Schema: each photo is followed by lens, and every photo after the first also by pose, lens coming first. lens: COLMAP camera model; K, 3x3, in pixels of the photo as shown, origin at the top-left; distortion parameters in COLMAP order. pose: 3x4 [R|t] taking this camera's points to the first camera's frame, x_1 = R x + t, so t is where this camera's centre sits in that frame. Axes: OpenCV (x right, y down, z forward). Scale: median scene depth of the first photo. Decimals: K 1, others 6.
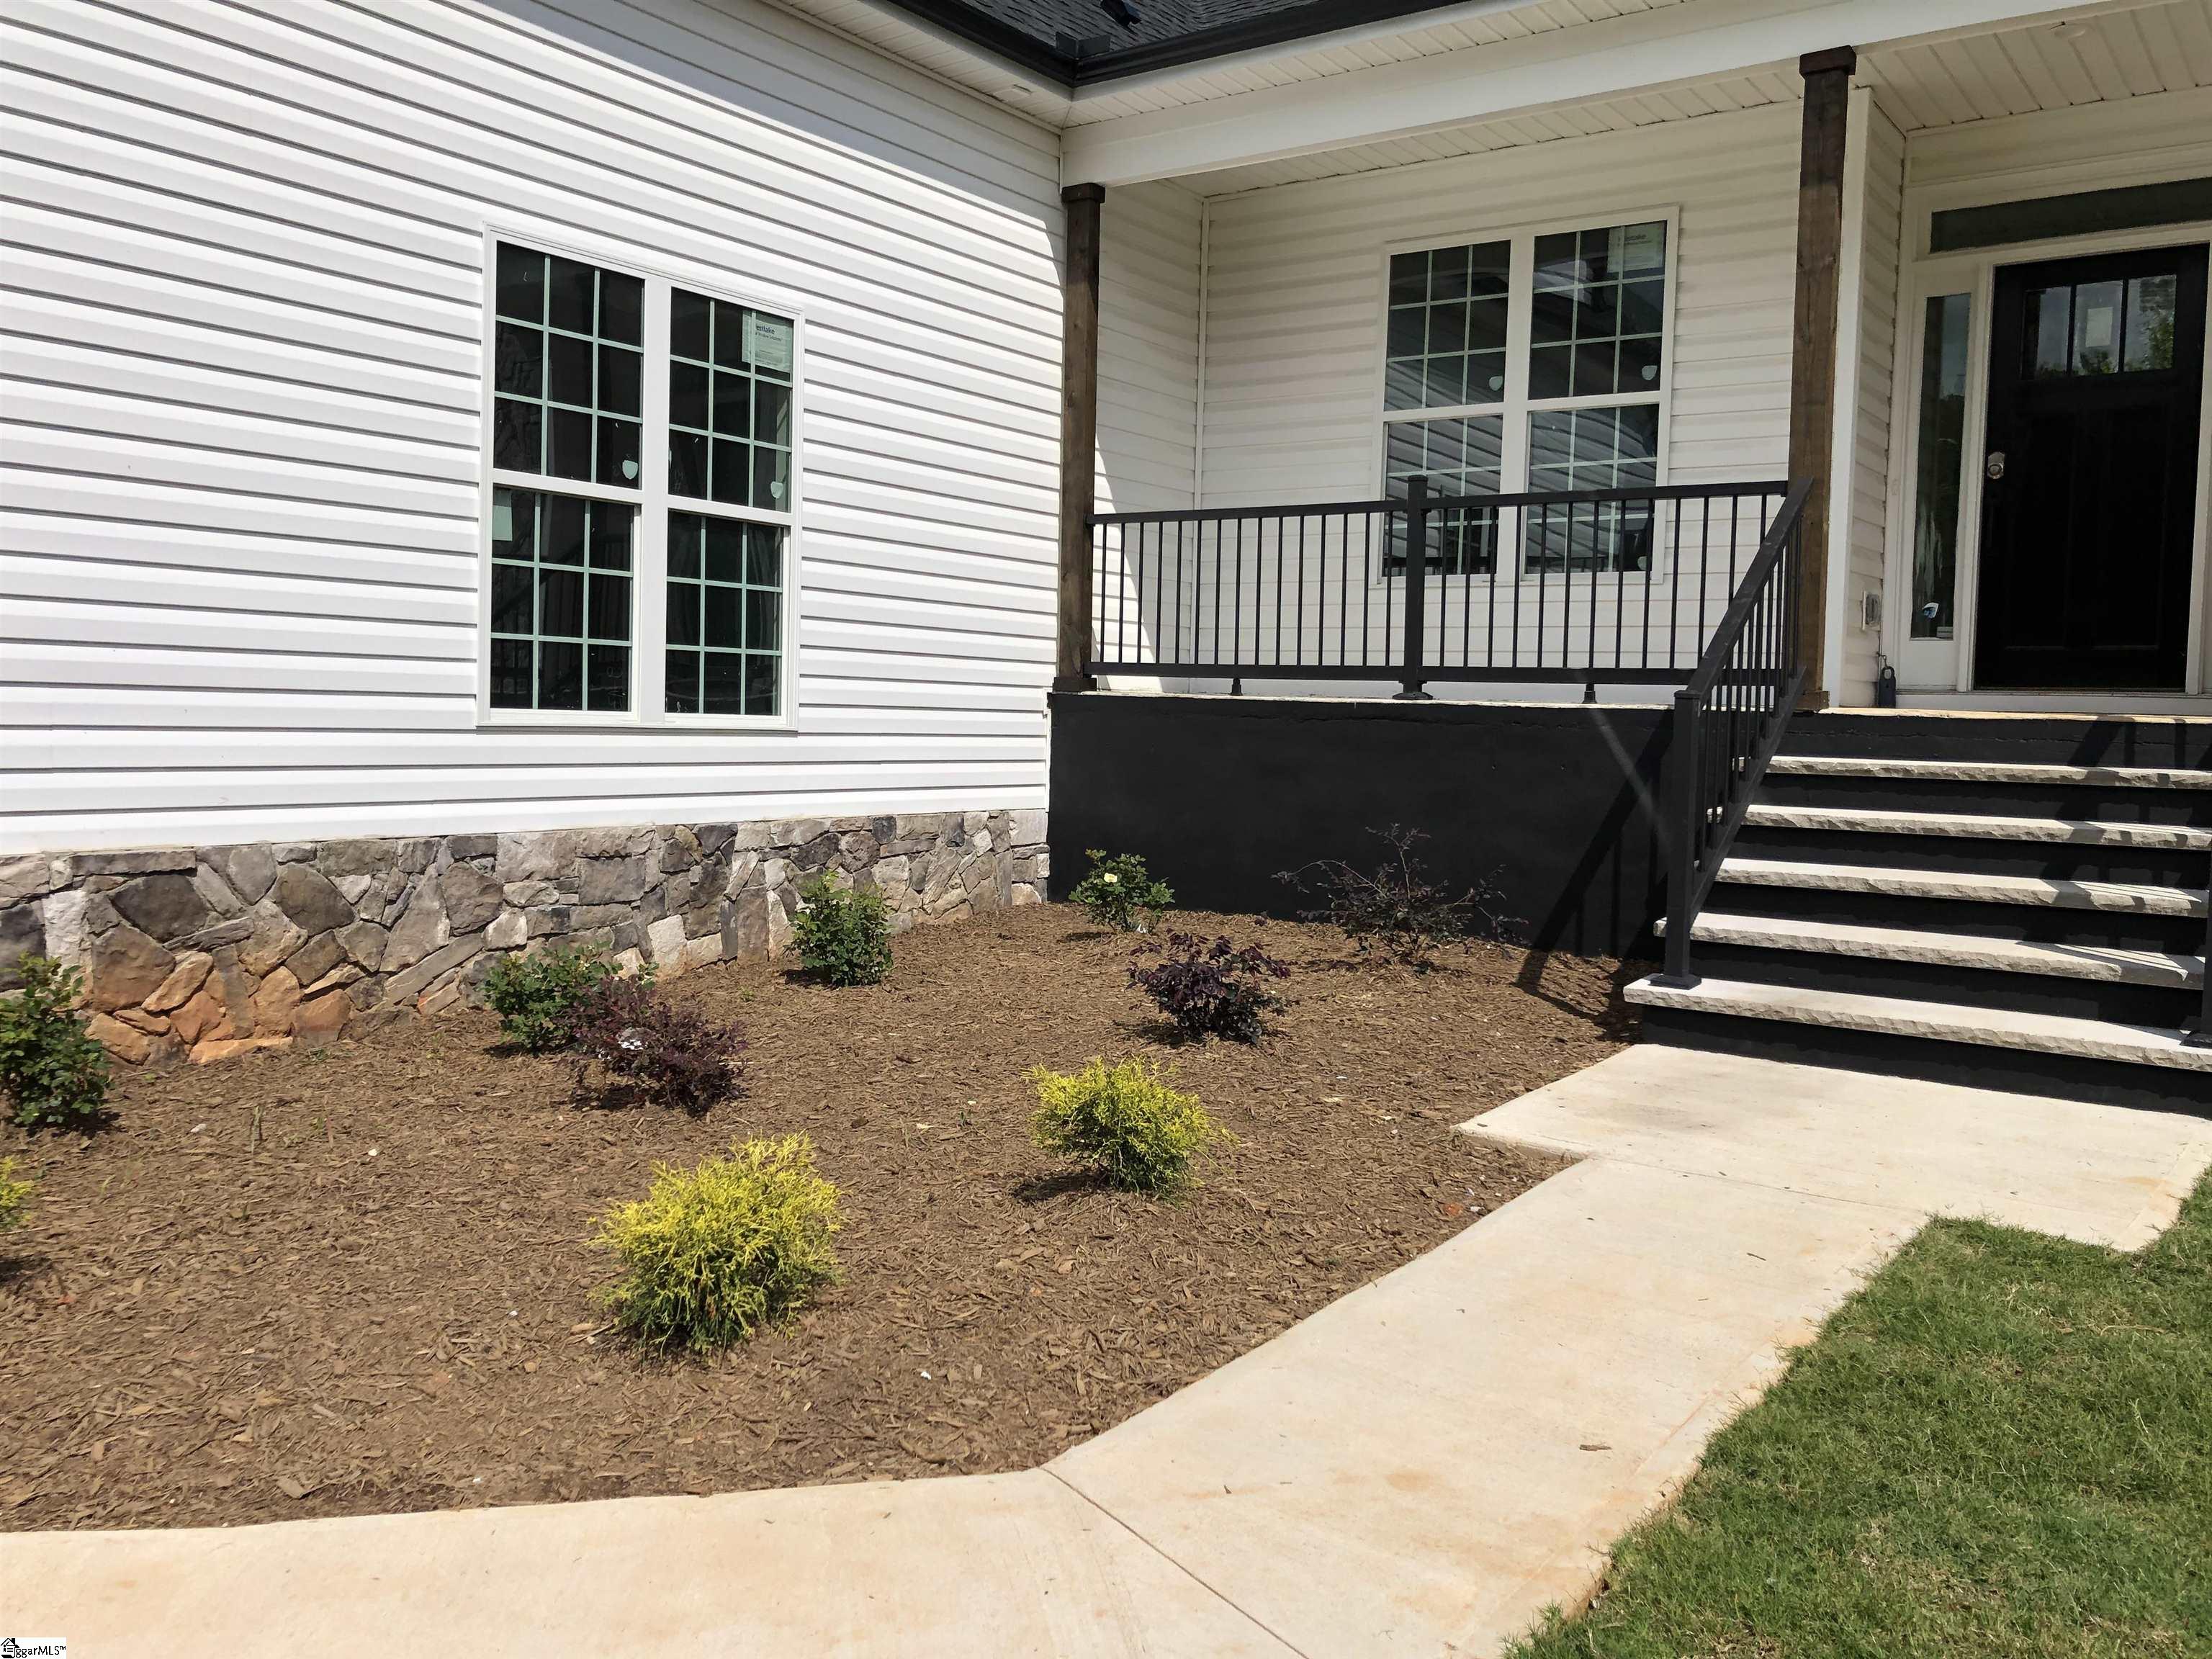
lens RADIAL K [[1808.6, 0, 1101.7], [0, 1808.6, 832.7], [0, 0, 1]] dist [0.017595, -0.010001]
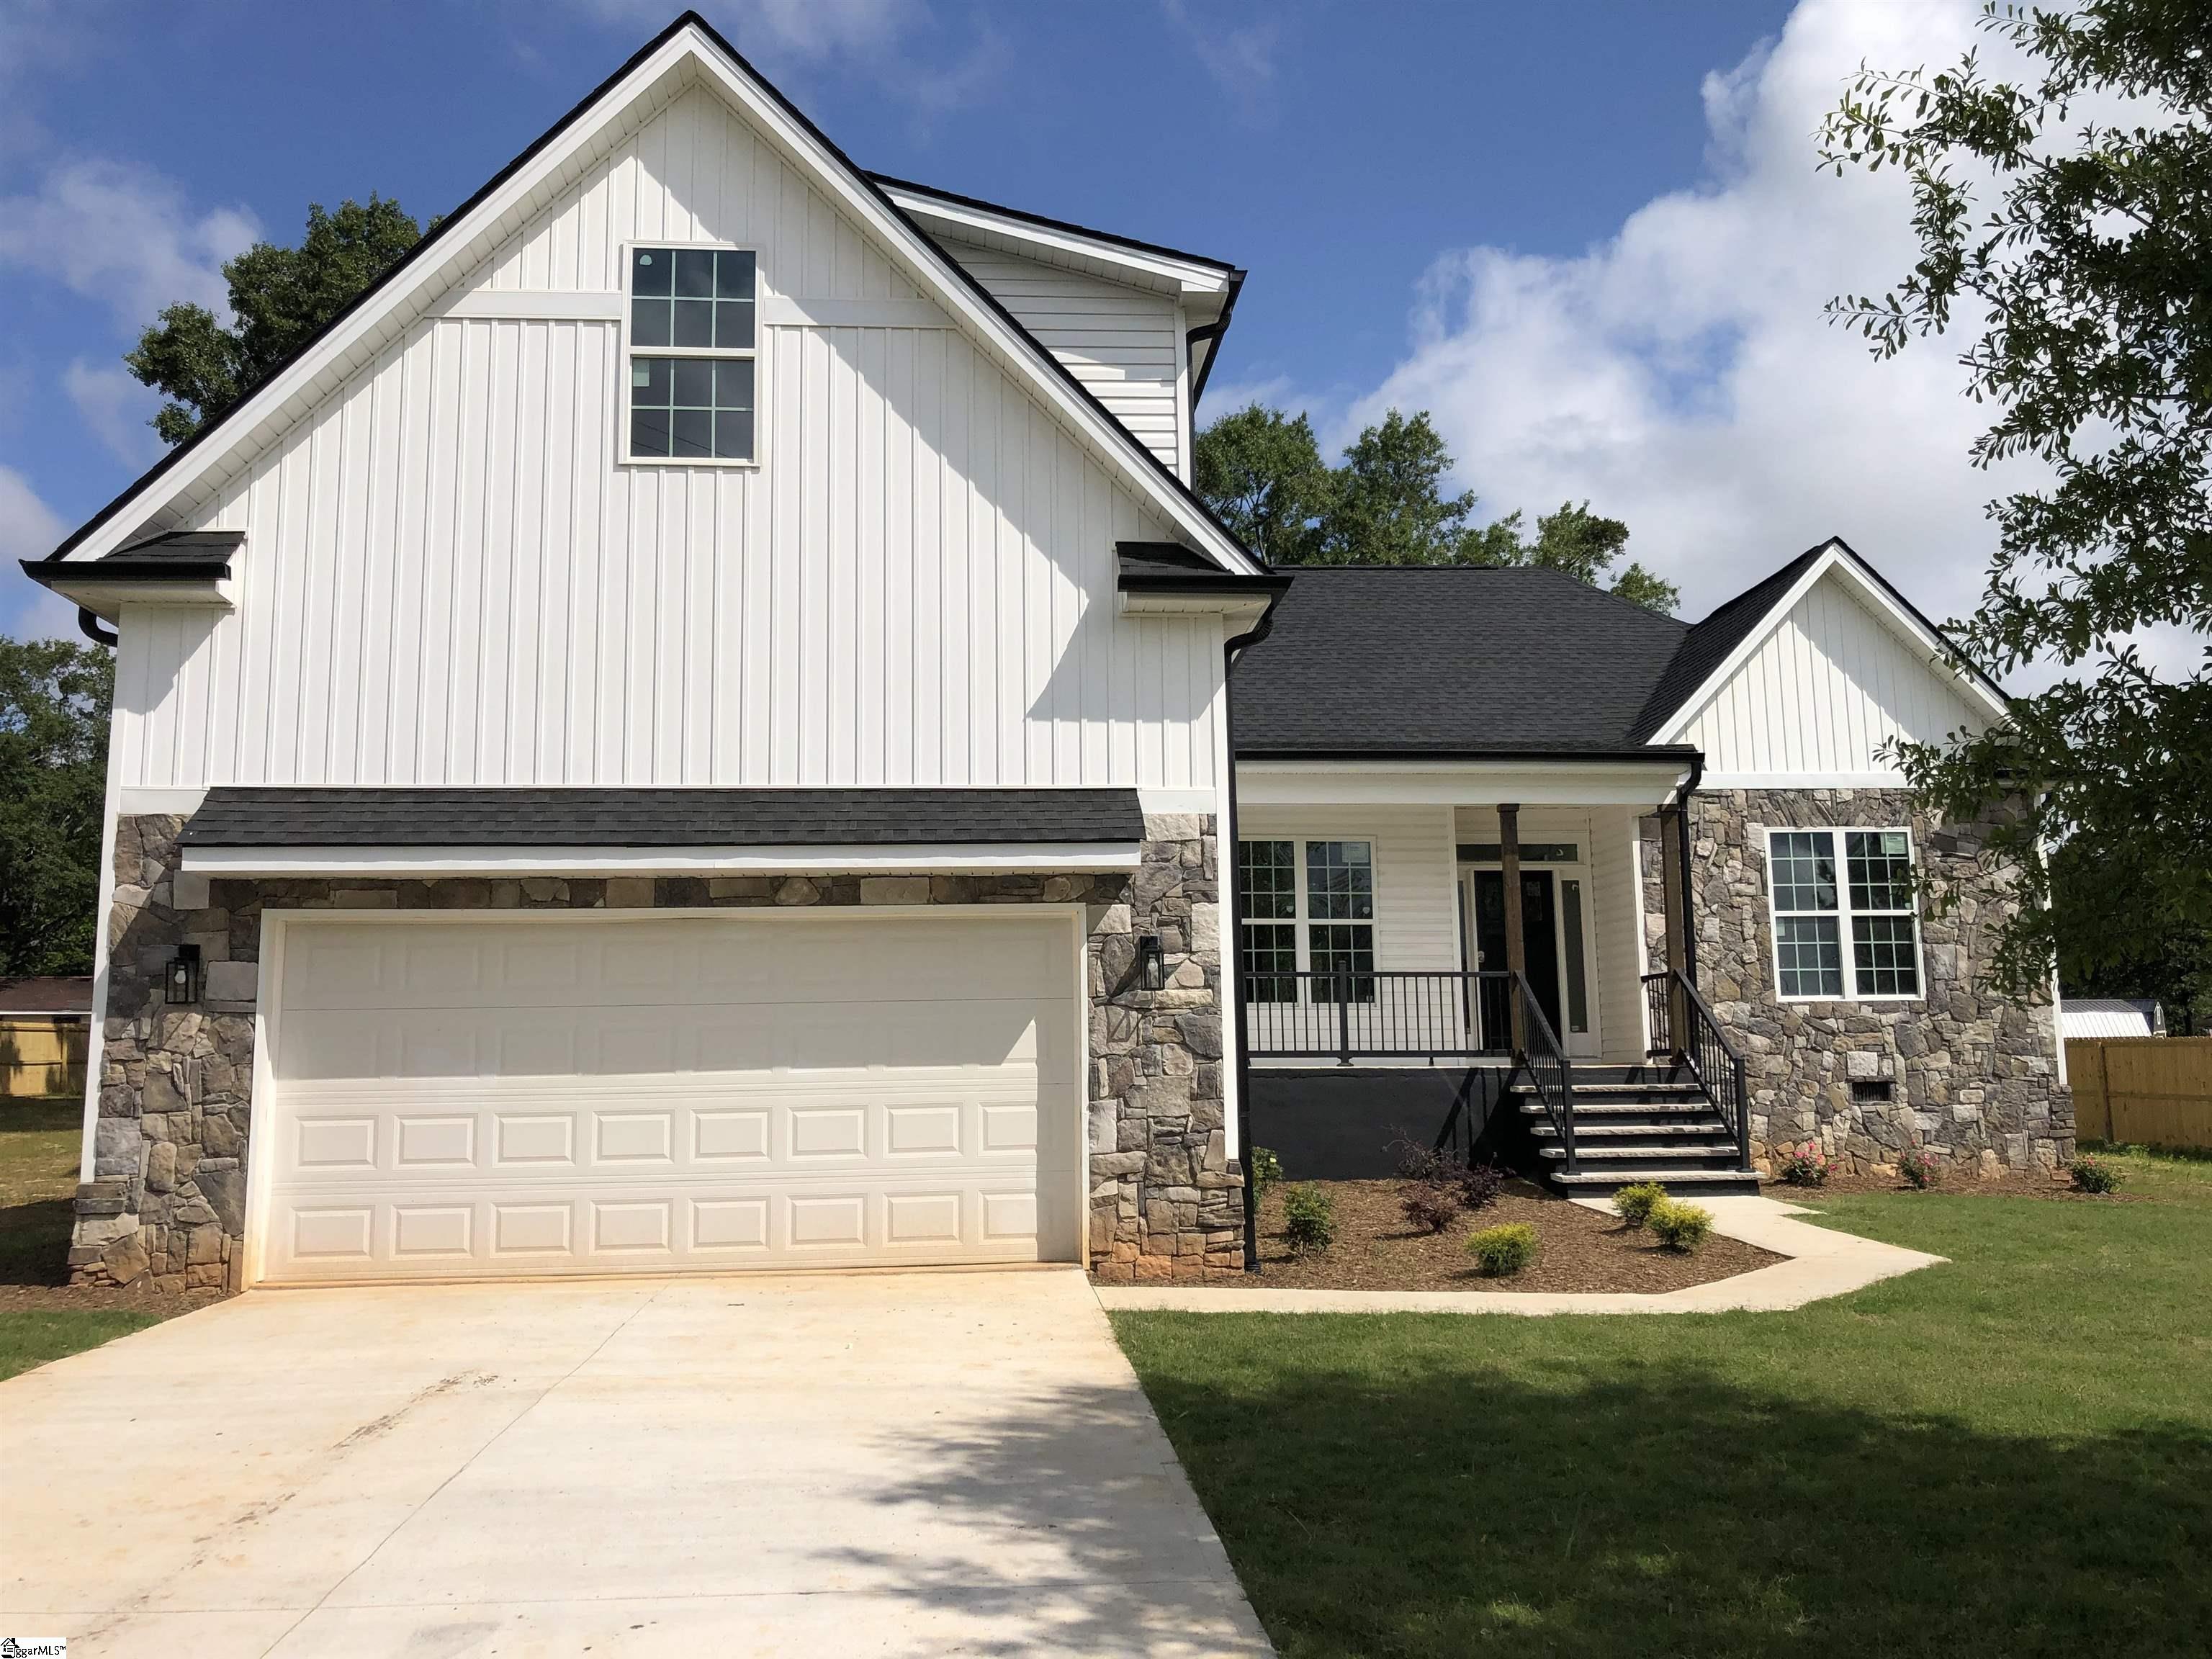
lens RADIAL K [[1808.6, 0, 1065.4], [0, 1808.6, 819.8], [0, 0, 1]] dist [0.017595, -0.010001]
pose [[0.770398, 0.058681, 0.634857, -1.568959], [0.076400, 0.980083, -0.183302, 0.006523], [-0.632969, 0.189719, 0.750571, -0.465994]]
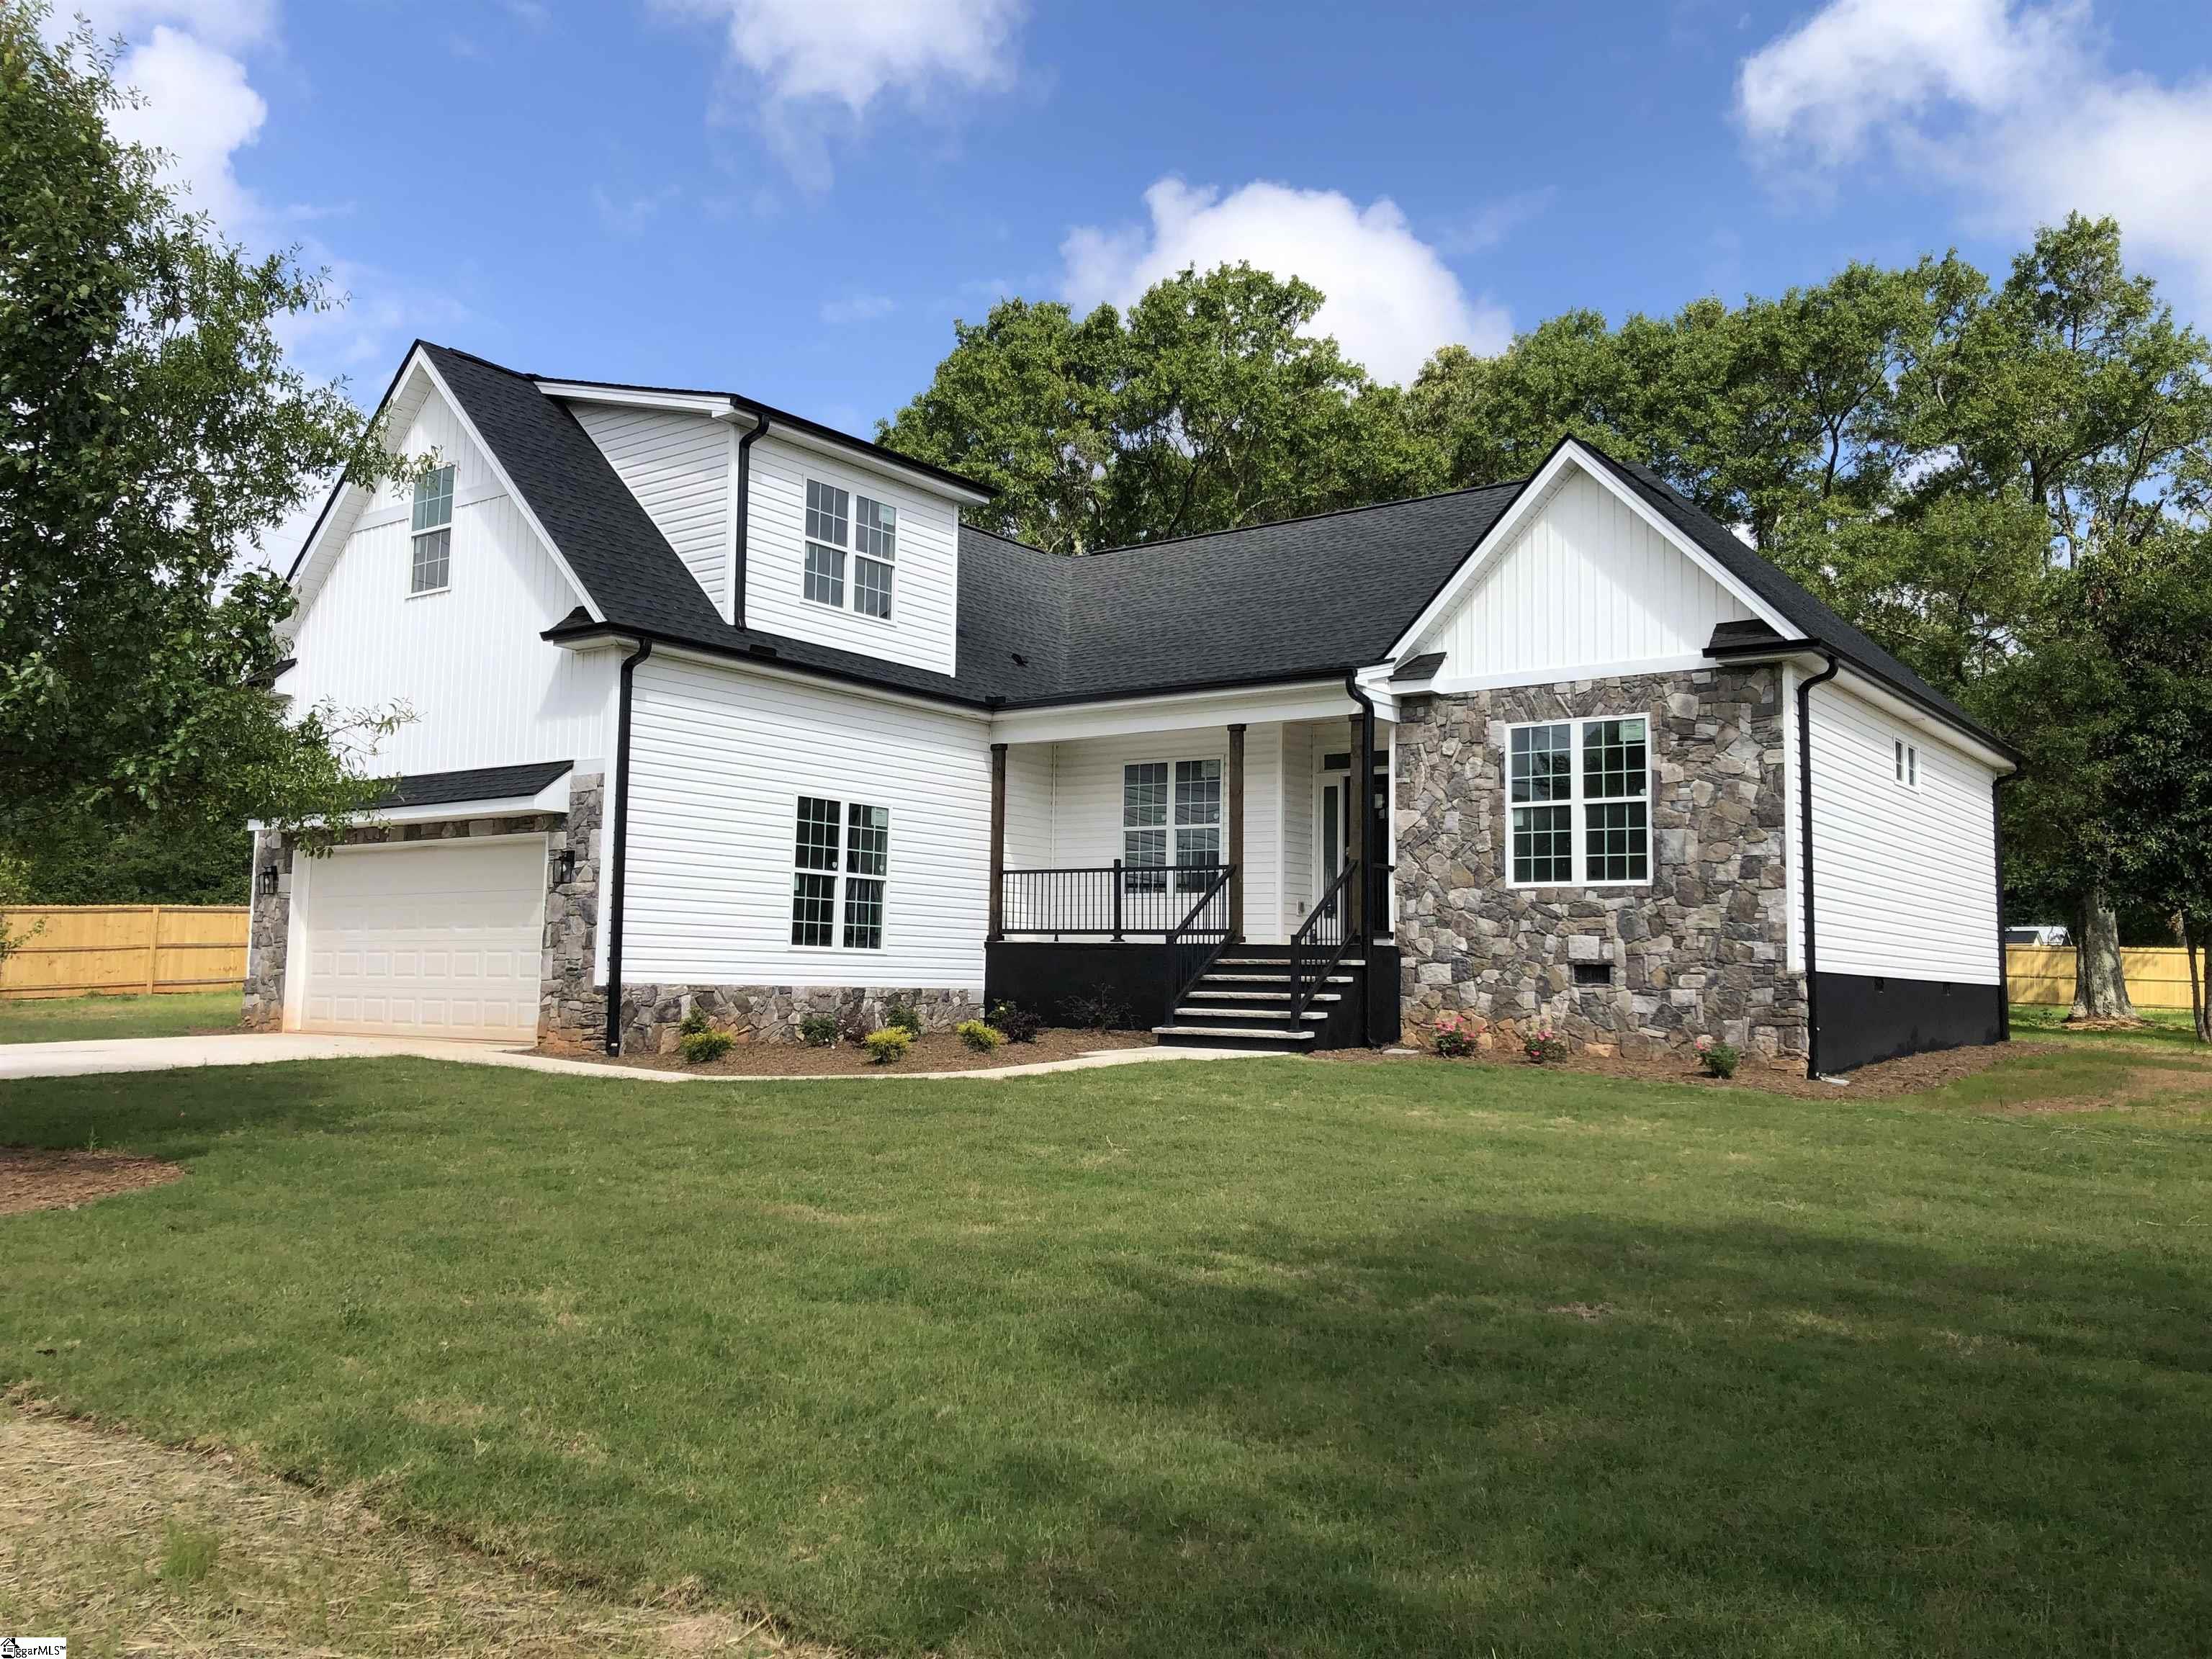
lens RADIAL K [[1808.6, 0, 1067.1], [0, 1808.6, 795.7], [0, 0, 1]] dist [0.017595, -0.010001]
pose [[0.999461, -0.009729, -0.031358, 0.200062], [0.004105, 0.984624, -0.174642, 0.193606], [0.032575, 0.174419, 0.984133, -1.799412]]
